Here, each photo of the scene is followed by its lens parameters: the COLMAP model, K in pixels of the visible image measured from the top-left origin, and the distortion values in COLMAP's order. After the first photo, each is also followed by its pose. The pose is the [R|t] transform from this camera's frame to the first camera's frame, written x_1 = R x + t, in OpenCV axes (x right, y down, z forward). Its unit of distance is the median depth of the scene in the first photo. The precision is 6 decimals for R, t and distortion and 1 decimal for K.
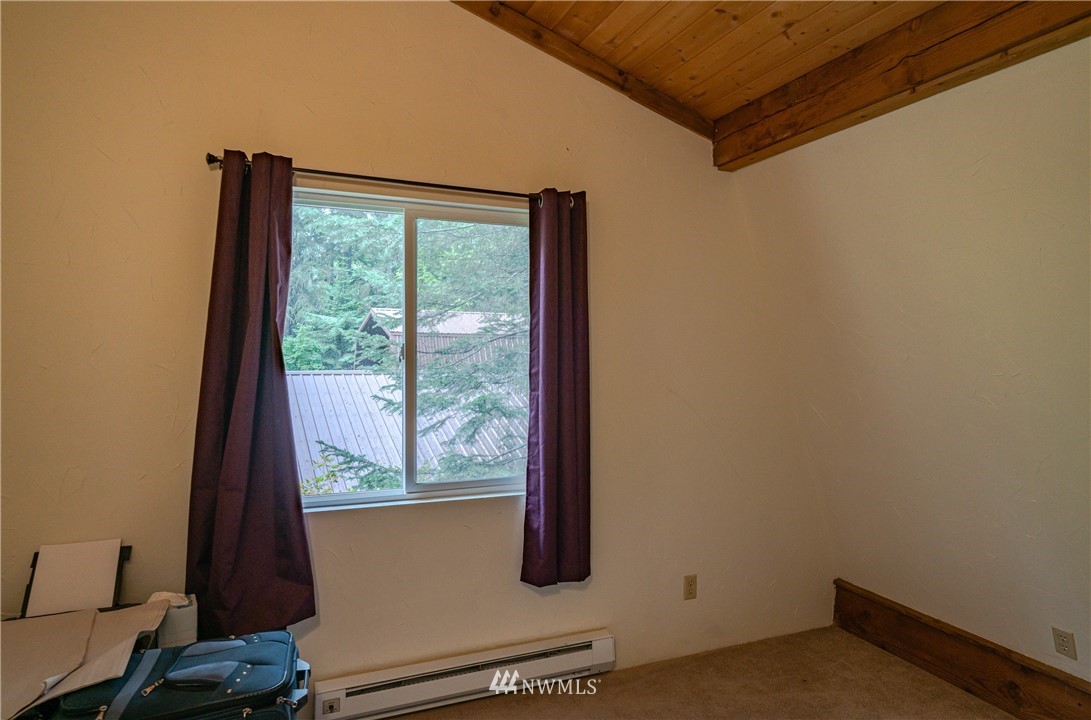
lens RADIAL K [[643.1, 0, 559.8], [0, 643.1, 354.4], [0, 0, 1]] dist [-0.000718, 0.005606]
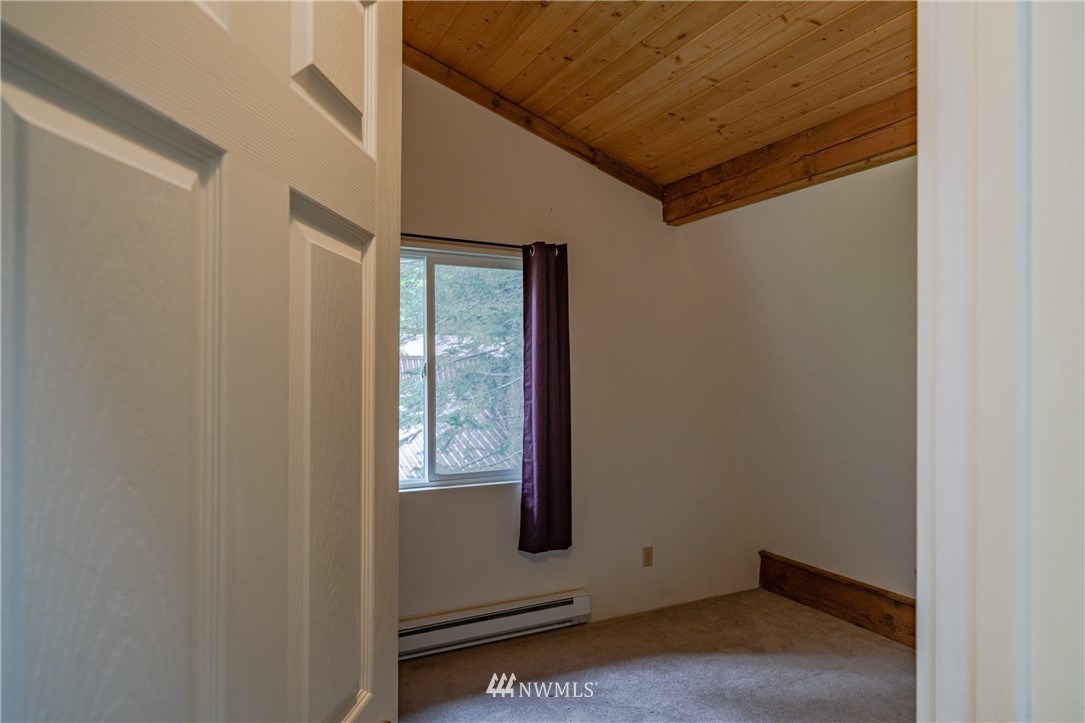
lens RADIAL K [[639.6, 0, 541.2], [0, 639.6, 368.1], [0, 0, 1]] dist [-0.000718, 0.005606]
pose [[0.997335, -0.004855, 0.072796, -0.104262], [0.005724, 0.999915, -0.011730, 0.008690], [-0.072733, 0.012115, 0.997278, -0.260558]]
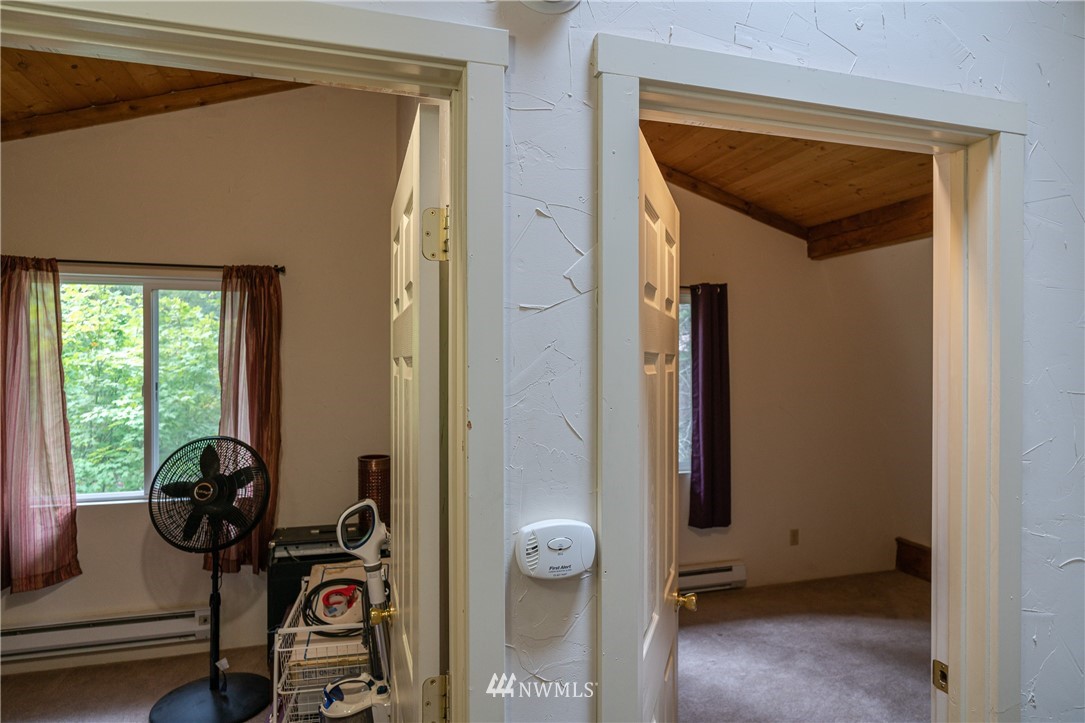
lens RADIAL K [[639.6, 0, 548.2], [0, 639.6, 363.2], [0, 0, 1]] dist [-0.000718, 0.005606]
pose [[0.993500, -0.008378, -0.113527, -0.221204], [0.008249, 0.999965, -0.001605, -0.054811], [0.113536, 0.000658, 0.993534, -0.625486]]
